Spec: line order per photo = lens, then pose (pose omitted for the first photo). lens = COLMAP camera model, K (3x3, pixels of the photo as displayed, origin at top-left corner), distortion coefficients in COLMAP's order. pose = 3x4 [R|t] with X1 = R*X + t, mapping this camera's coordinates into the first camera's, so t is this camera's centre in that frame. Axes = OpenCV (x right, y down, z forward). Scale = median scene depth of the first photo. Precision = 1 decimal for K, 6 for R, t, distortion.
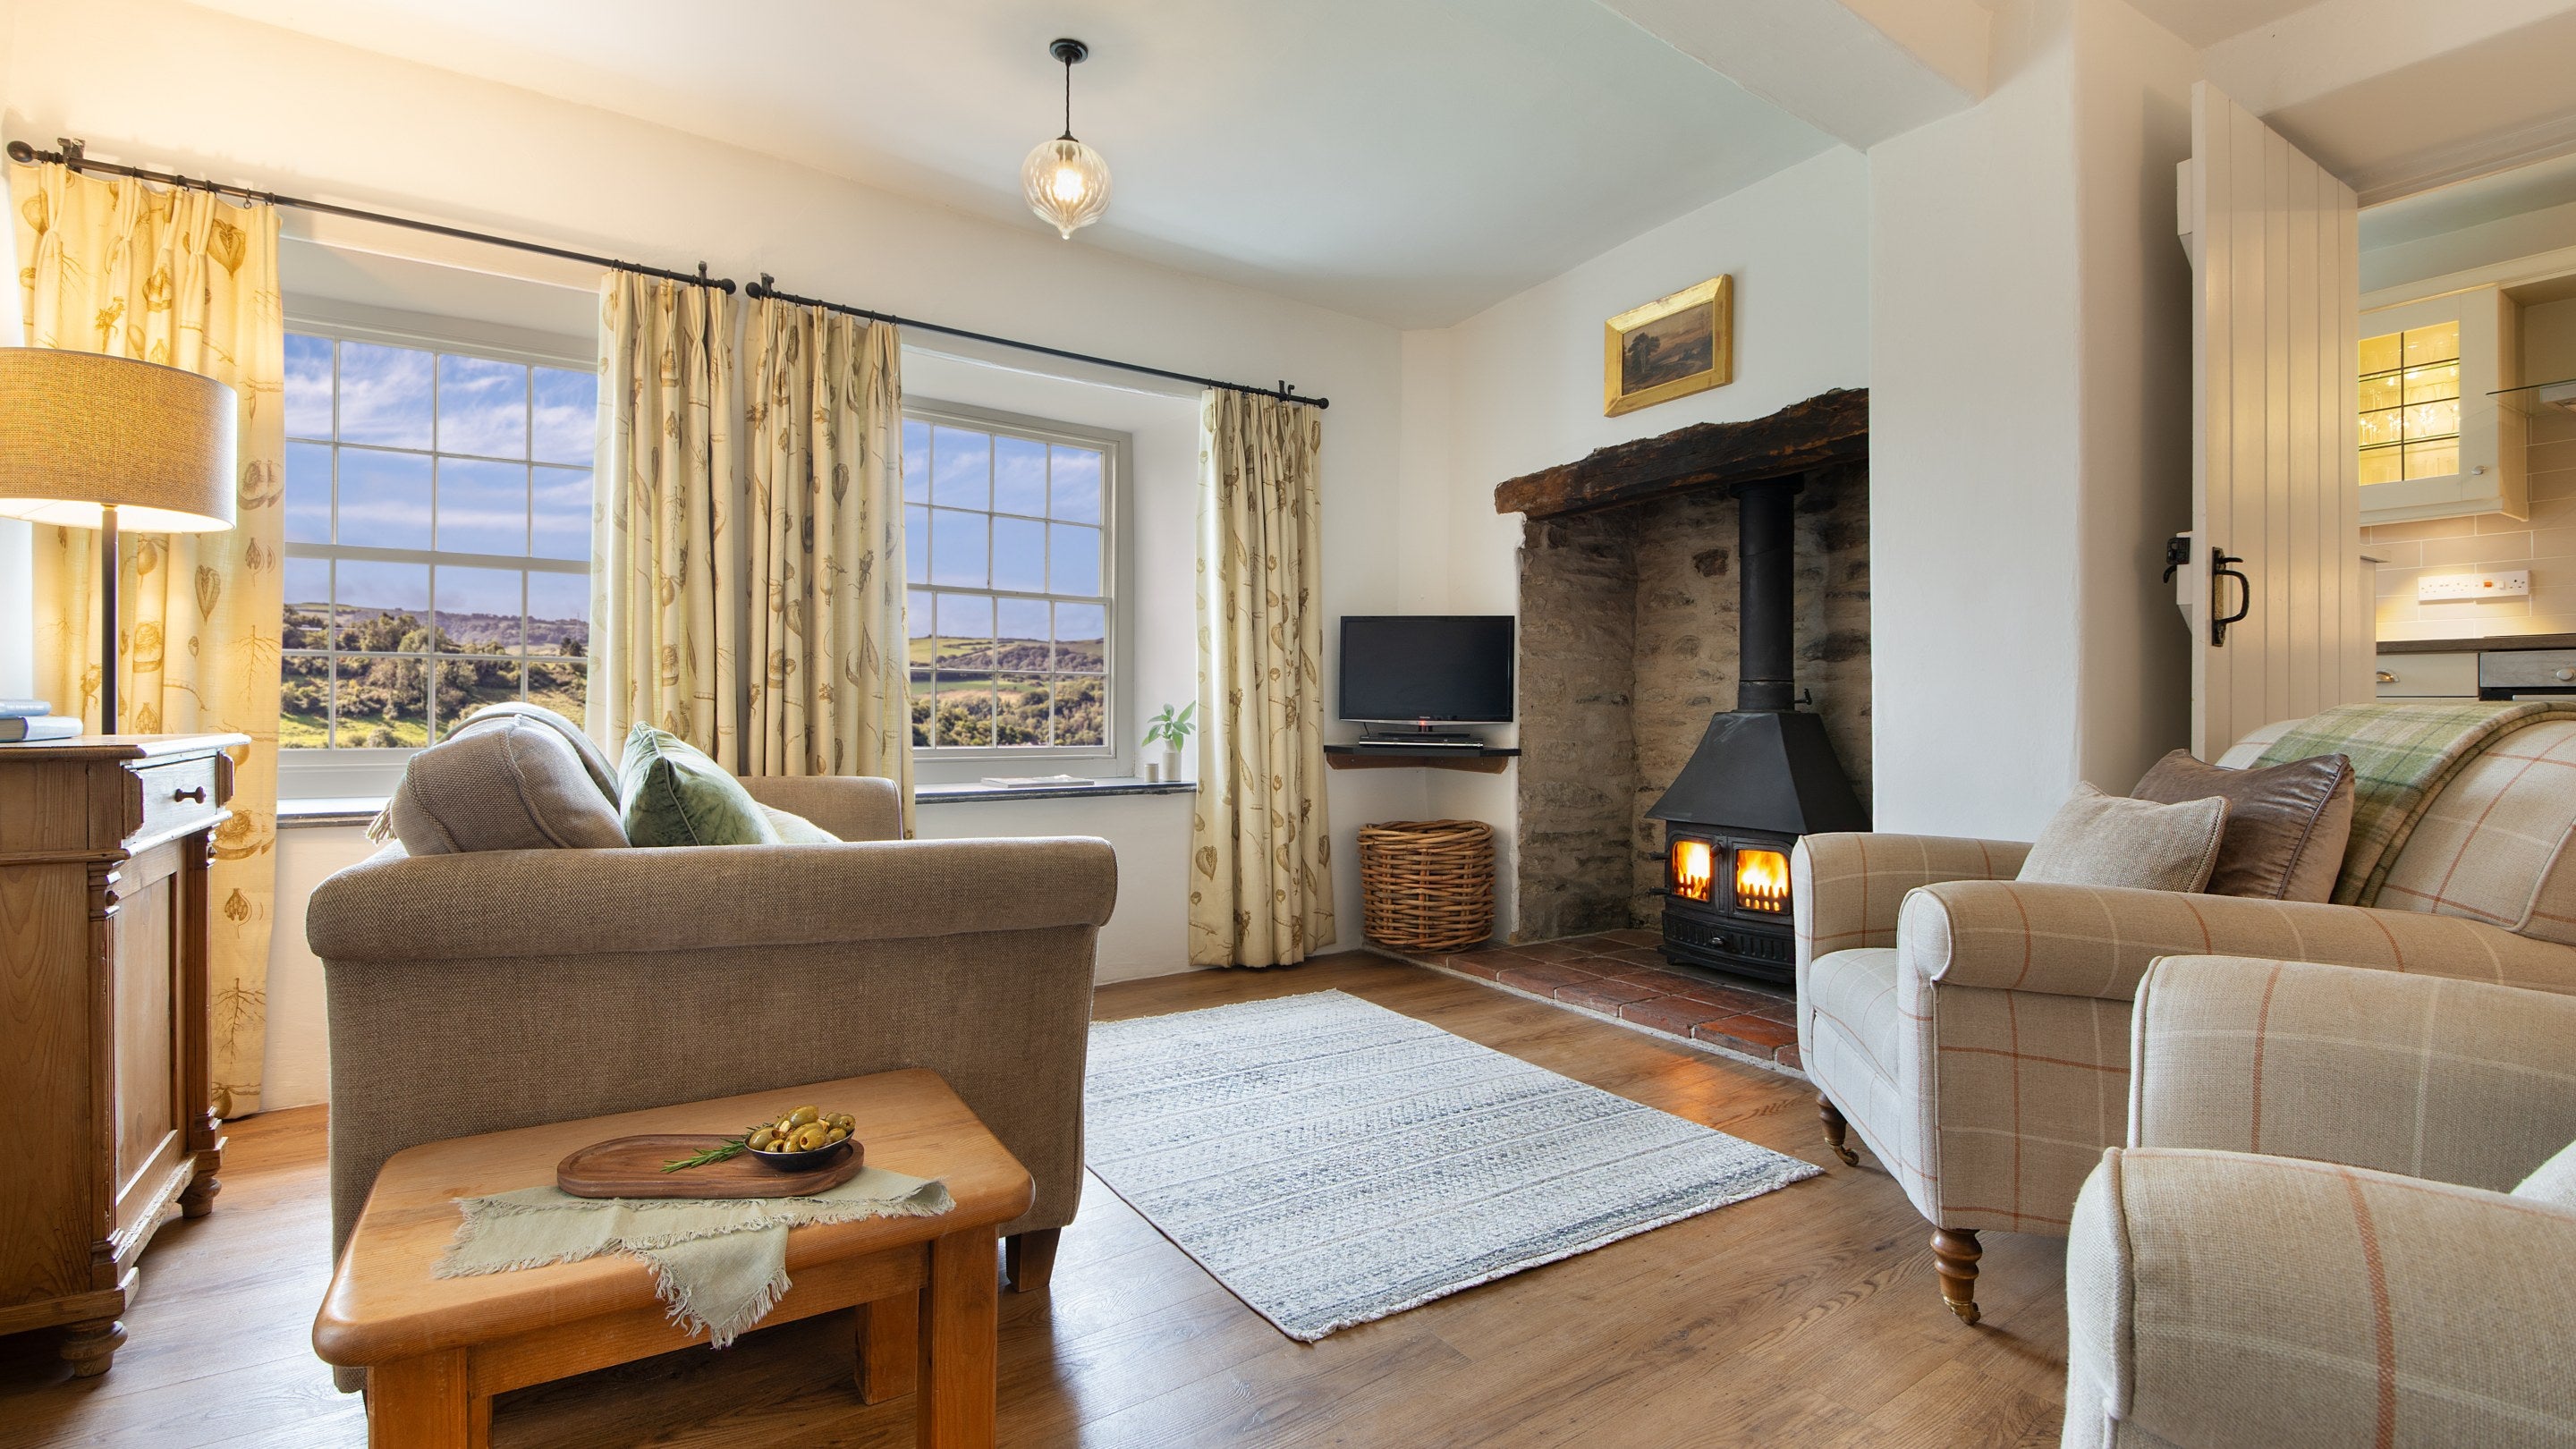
lens RADIAL K [[1157.4, 0, 1287.1], [0, 1157.4, 714.9], [0, 0, 1]] dist [0.000584, -0.000248]
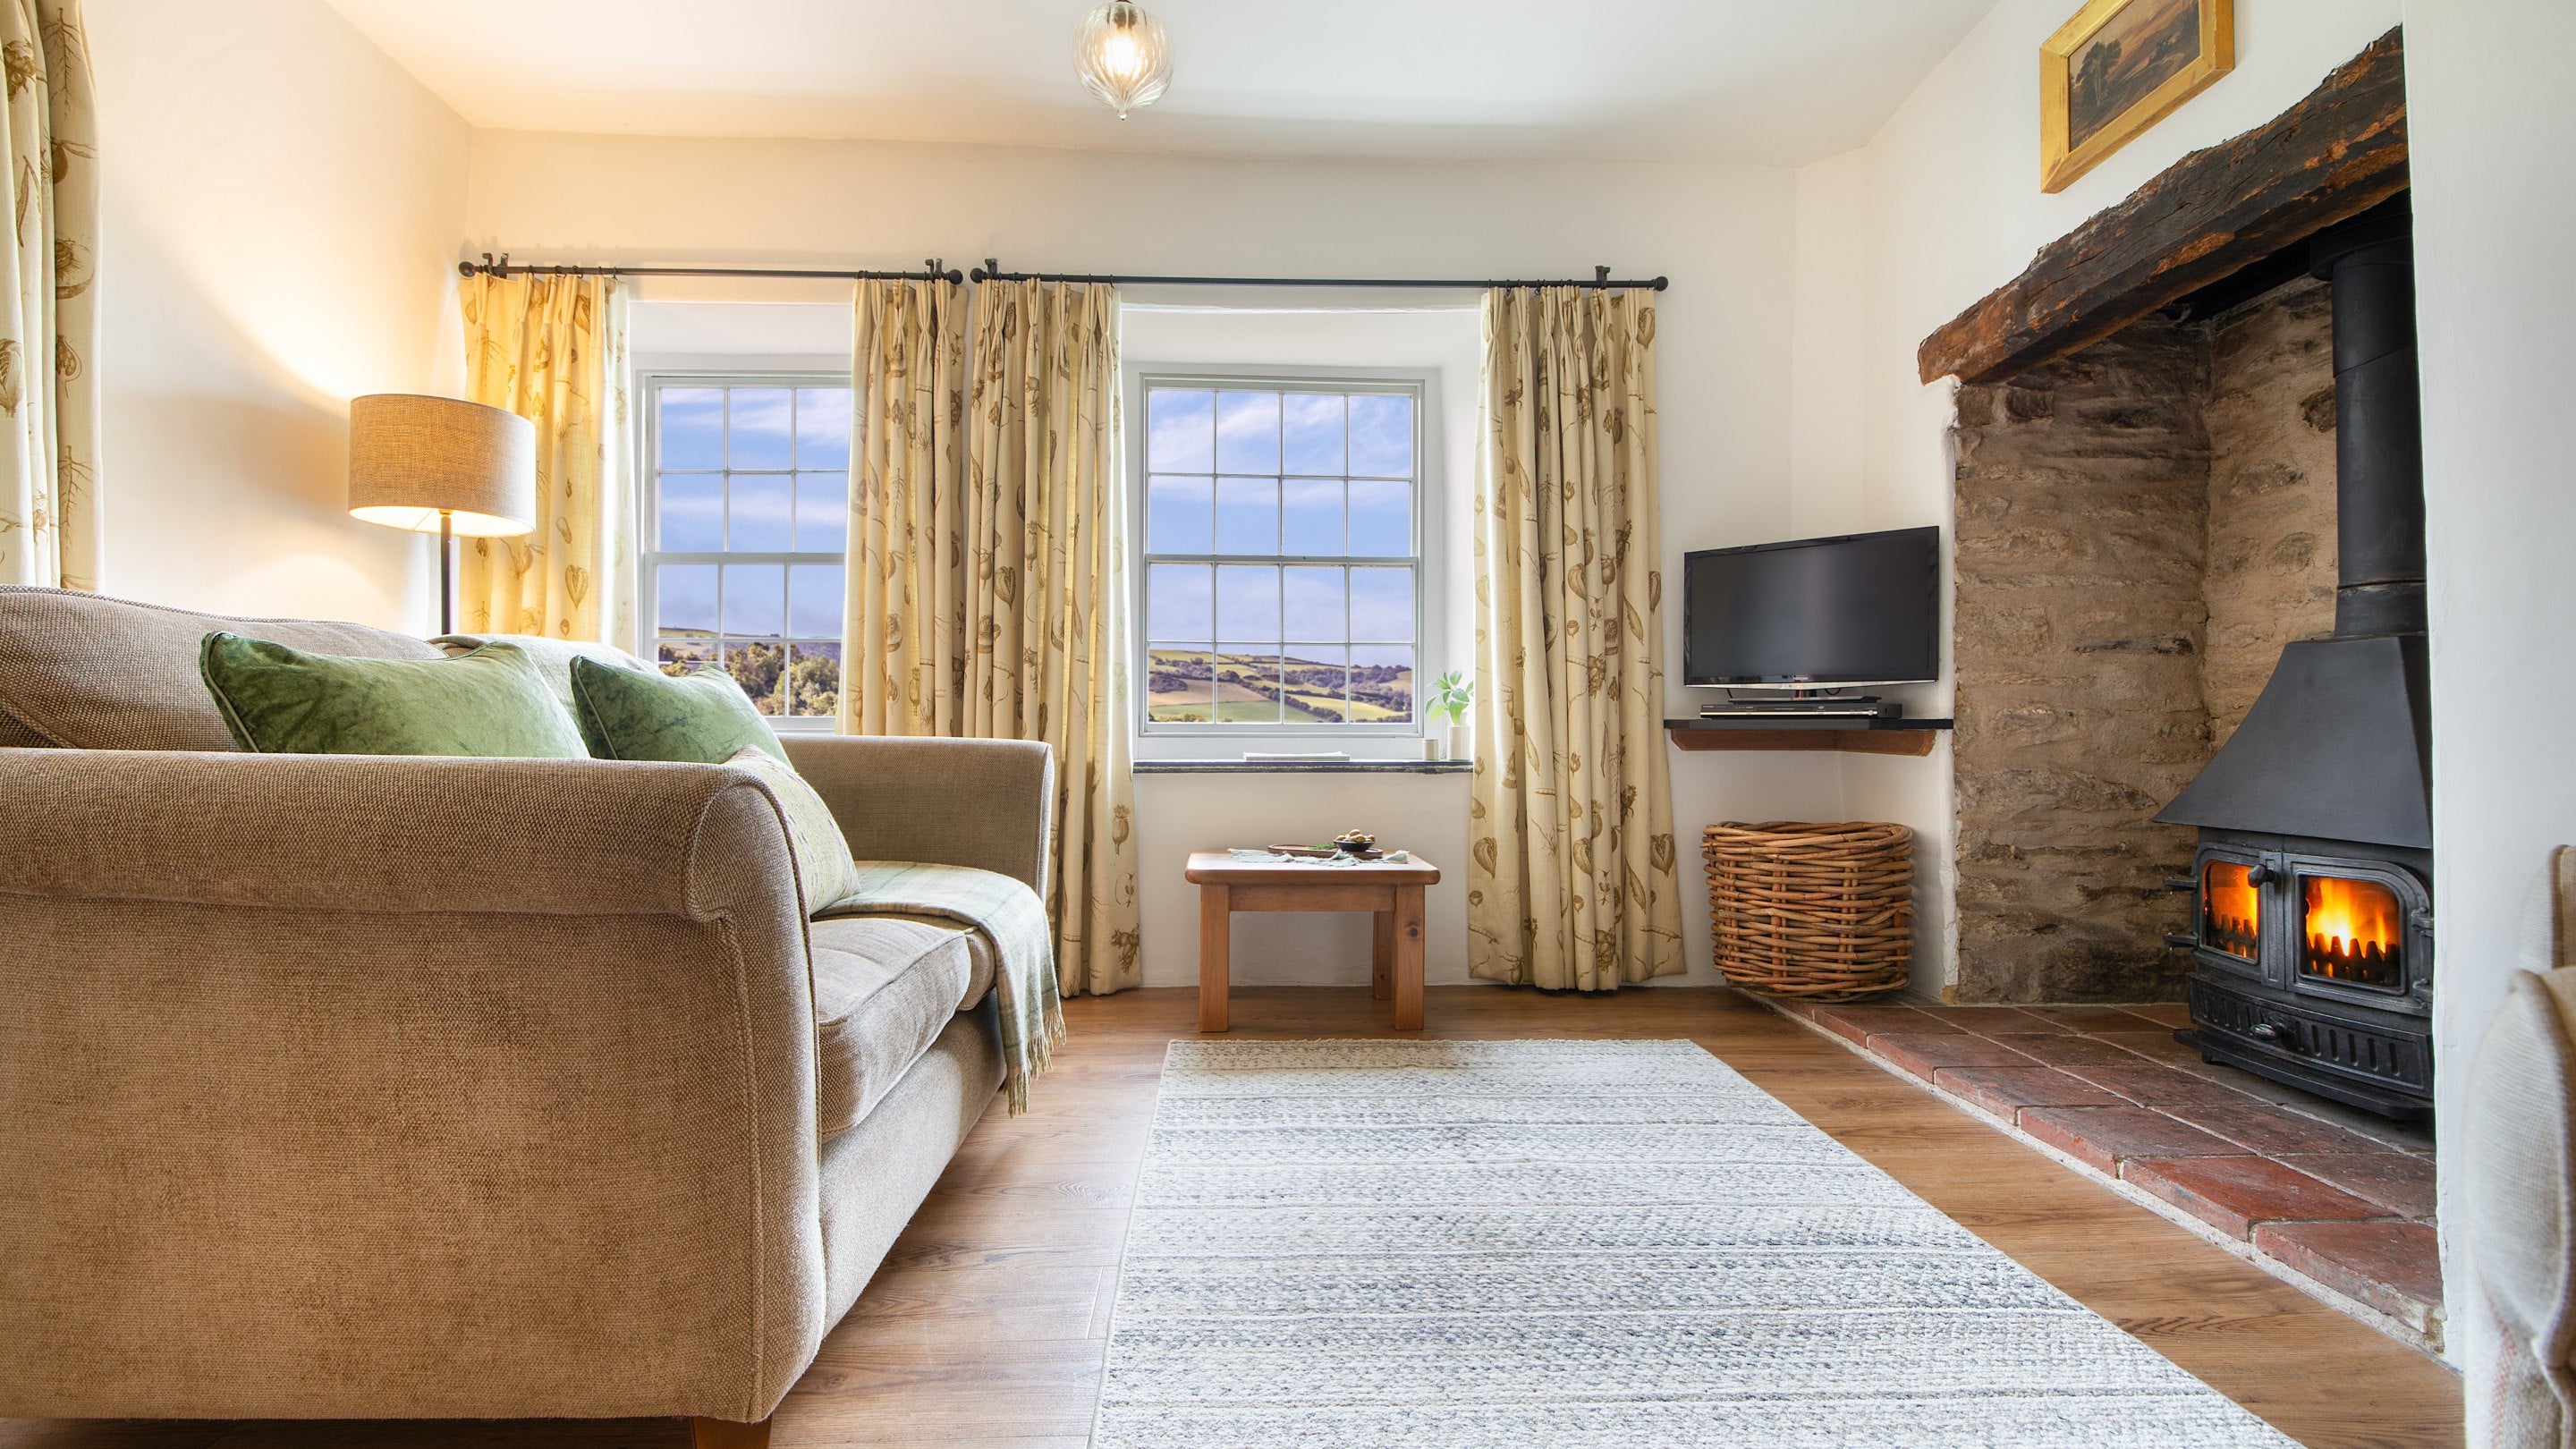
lens RADIAL K [[1136.4, 0, 1281.4], [0, 1136.4, 737.6], [0, 0, 1]] dist [0.024290, -0.027088]
pose [[0.832155, -0.007914, -0.554487, 0.258754], [0.004168, 0.999959, -0.008017, 0.046519], [0.554527, 0.004360, 0.832154, 0.225972]]
